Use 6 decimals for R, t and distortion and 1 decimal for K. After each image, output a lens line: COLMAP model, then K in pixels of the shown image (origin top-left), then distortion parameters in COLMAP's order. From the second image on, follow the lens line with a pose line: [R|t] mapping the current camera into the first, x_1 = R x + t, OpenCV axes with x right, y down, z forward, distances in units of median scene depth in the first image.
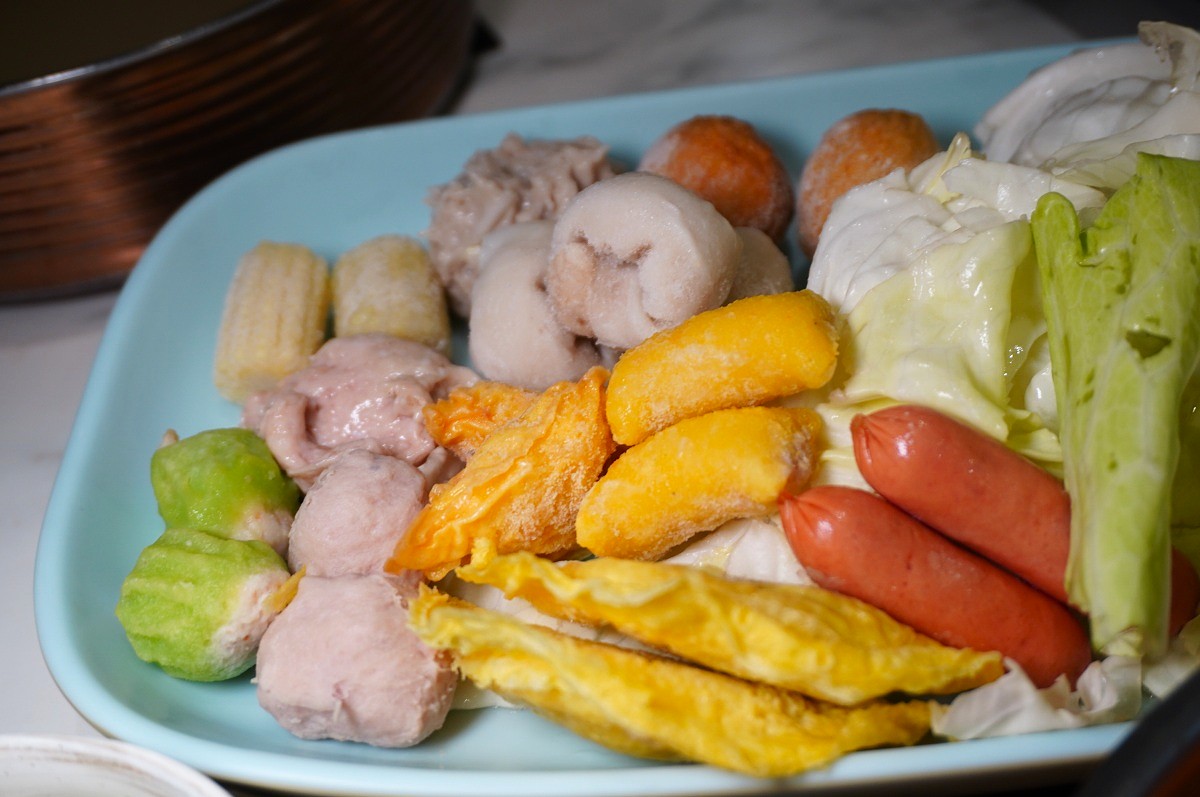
lens RADIAL K [[1432.8, 0, 568.1], [0, 1432.8, 398.9], [0, 0, 1]] dist [-0.089119, 0.002166]
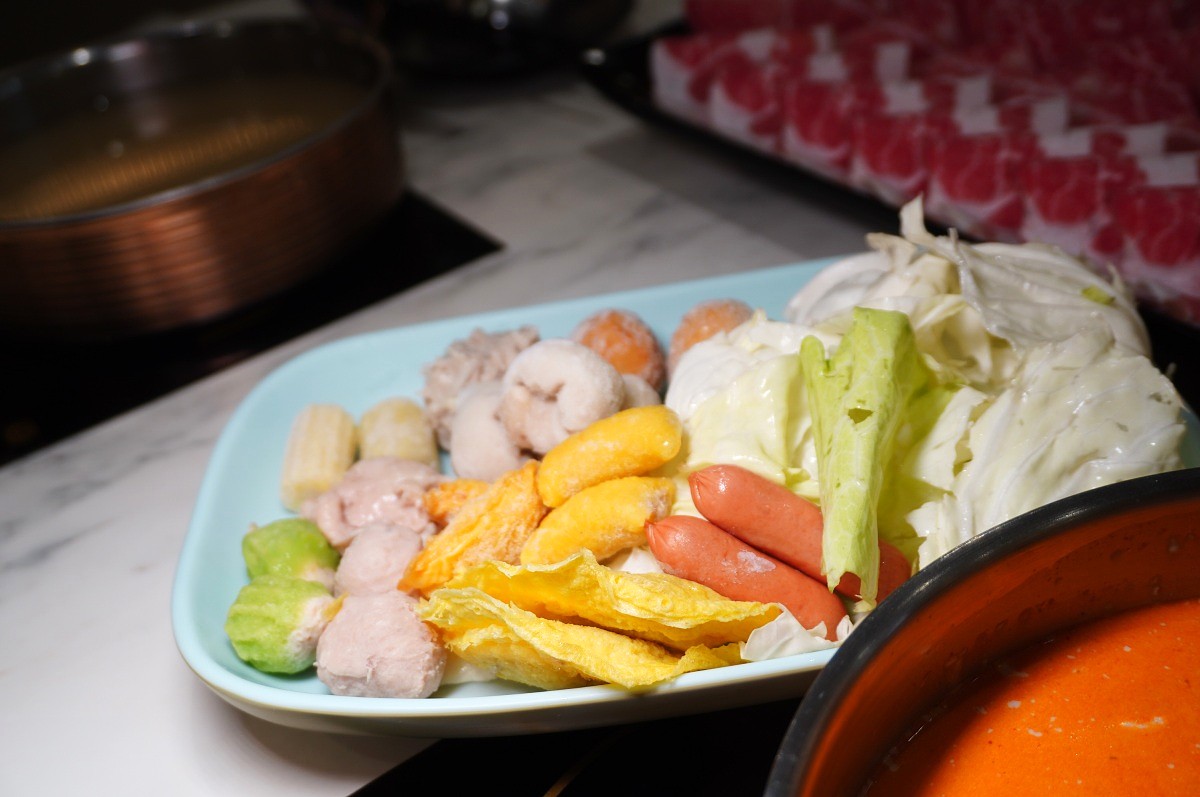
lens RADIAL K [[1279.1, 0, 600.0], [0, 1279.1, 398.5], [0, 0, 1]] dist [-0.259505, -0.004289]
pose [[0.998662, -0.030413, 0.041818, 0.039117], [0.037451, 0.983057, -0.179435, 0.168569], [-0.035653, 0.180761, 0.982881, -0.387981]]
